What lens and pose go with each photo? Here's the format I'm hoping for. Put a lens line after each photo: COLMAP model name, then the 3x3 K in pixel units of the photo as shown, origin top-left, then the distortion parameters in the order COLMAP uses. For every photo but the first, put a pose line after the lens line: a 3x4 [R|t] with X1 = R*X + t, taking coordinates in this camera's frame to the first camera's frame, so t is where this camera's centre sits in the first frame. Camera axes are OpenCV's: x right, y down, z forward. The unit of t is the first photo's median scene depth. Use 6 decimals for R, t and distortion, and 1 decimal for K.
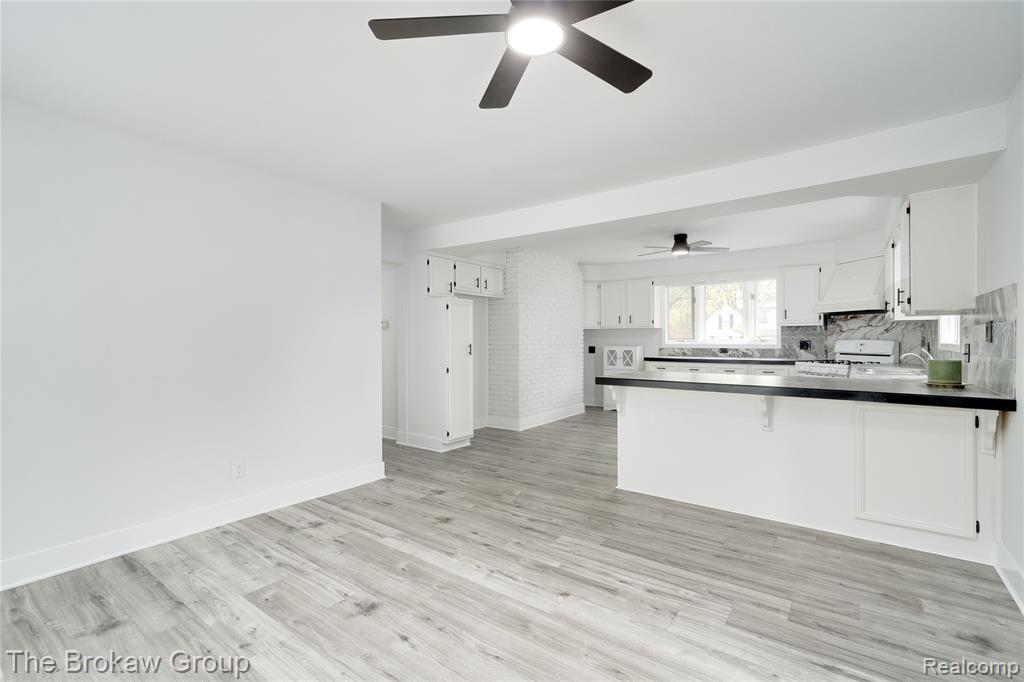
lens RADIAL K [[466.1, 0, 502.3], [0, 466.1, 344.7], [0, 0, 1]] dist [-0.006383, 0.002060]
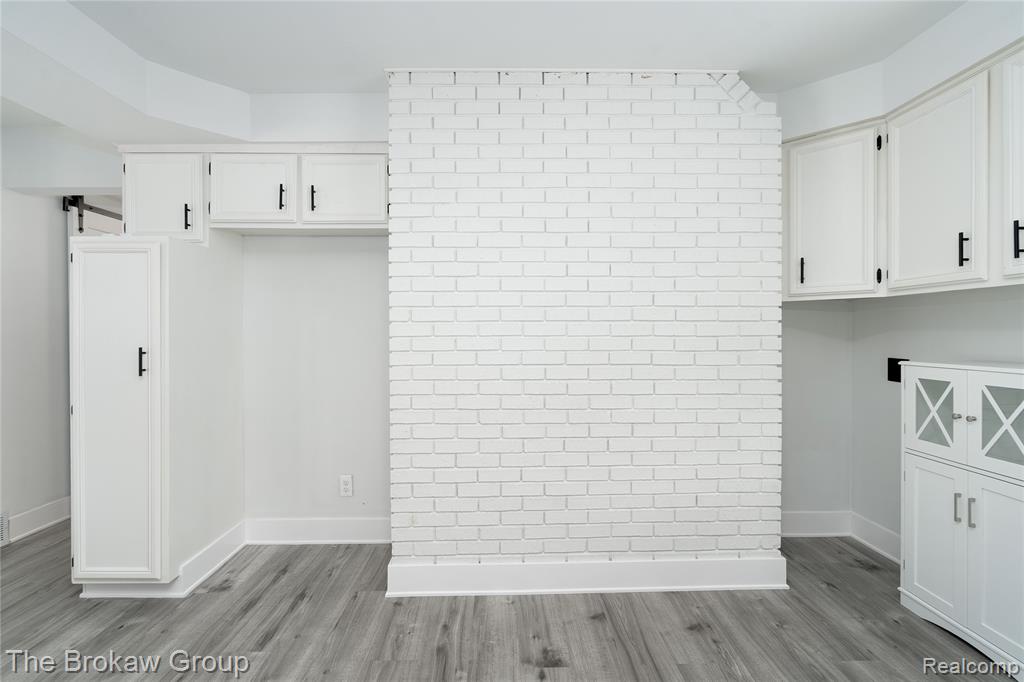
lens RADIAL K [[466.1, 0, 509.5], [0, 466.1, 339.4], [0, 0, 1]] dist [-0.006383, 0.002060]
pose [[0.610851, 0.006038, -0.791722, 0.645184], [-0.011359, 0.999935, -0.001138, -0.015053], [0.791664, 0.009688, 0.610880, 1.493028]]
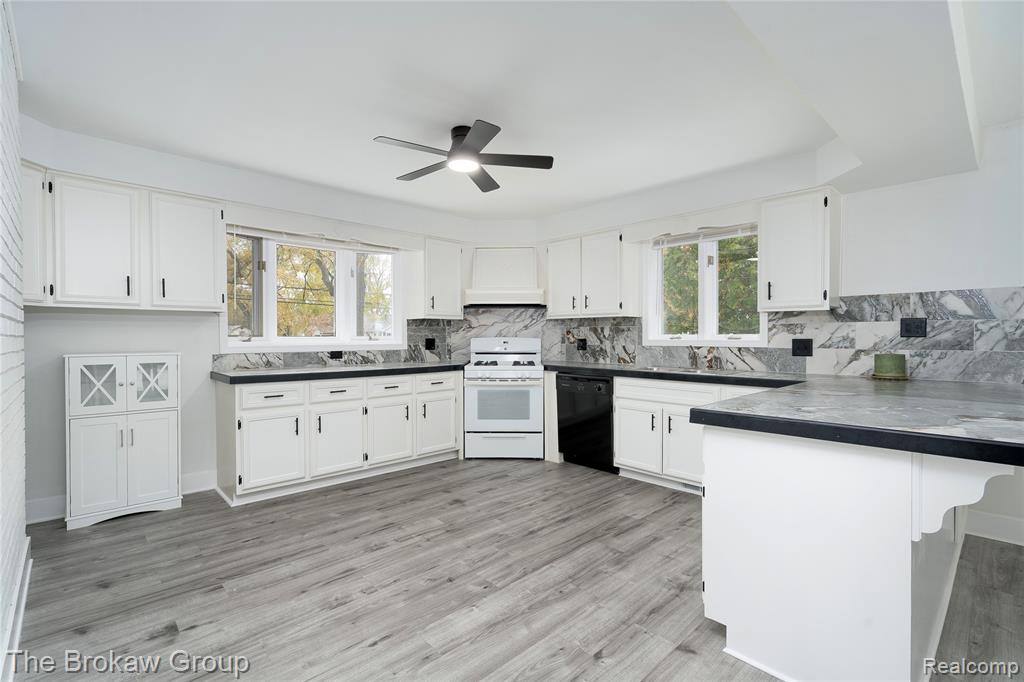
lens RADIAL K [[466.1, 0, 513.9], [0, 466.1, 339.4], [0, 0, 1]] dist [-0.006383, 0.002060]
pose [[0.164583, -0.003217, 0.986358, -0.175131], [0.012730, 0.999918, 0.001137, -0.011097], [-0.986281, 0.012369, 0.164611, 1.341632]]
